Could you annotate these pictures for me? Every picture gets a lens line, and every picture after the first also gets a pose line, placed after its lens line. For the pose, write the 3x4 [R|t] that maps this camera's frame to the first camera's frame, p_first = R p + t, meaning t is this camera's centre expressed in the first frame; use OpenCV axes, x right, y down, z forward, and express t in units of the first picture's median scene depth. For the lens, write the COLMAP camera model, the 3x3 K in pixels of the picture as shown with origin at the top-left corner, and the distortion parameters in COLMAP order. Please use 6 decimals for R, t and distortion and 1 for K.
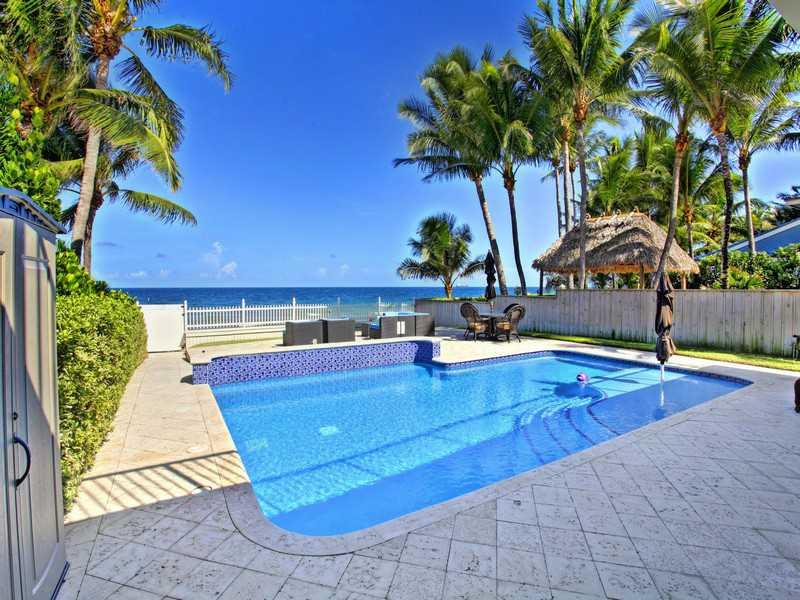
lens RADIAL K [[394.8, 0, 394.5], [0, 394.8, 302.2], [0, 0, 1]] dist [-0.015272, 0.003378]
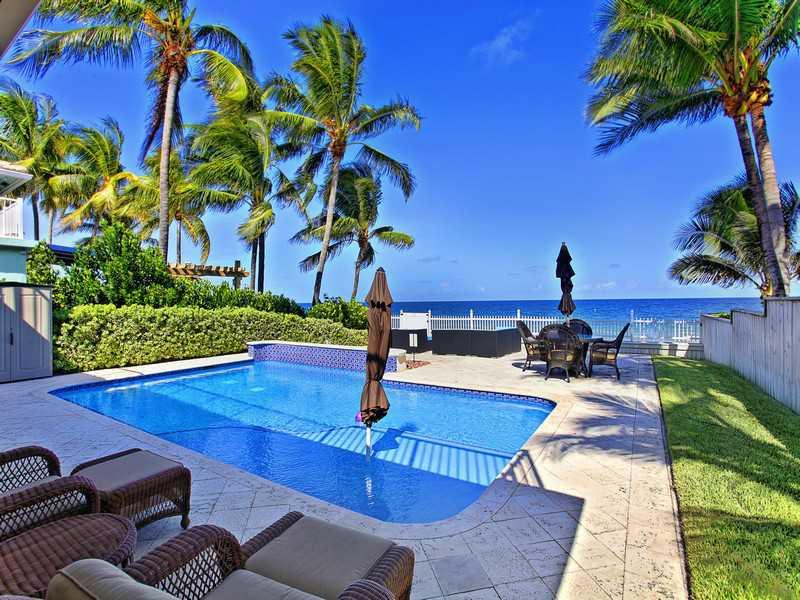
lens RADIAL K [[394.8, 0, 400.3], [0, 394.8, 299.2], [0, 0, 1]] dist [-0.015272, 0.003378]
pose [[0.479579, -0.007238, -0.877469, 0.552530], [-0.020058, 0.999614, -0.019208, -0.013203], [0.877269, 0.026812, 0.479249, 0.326330]]
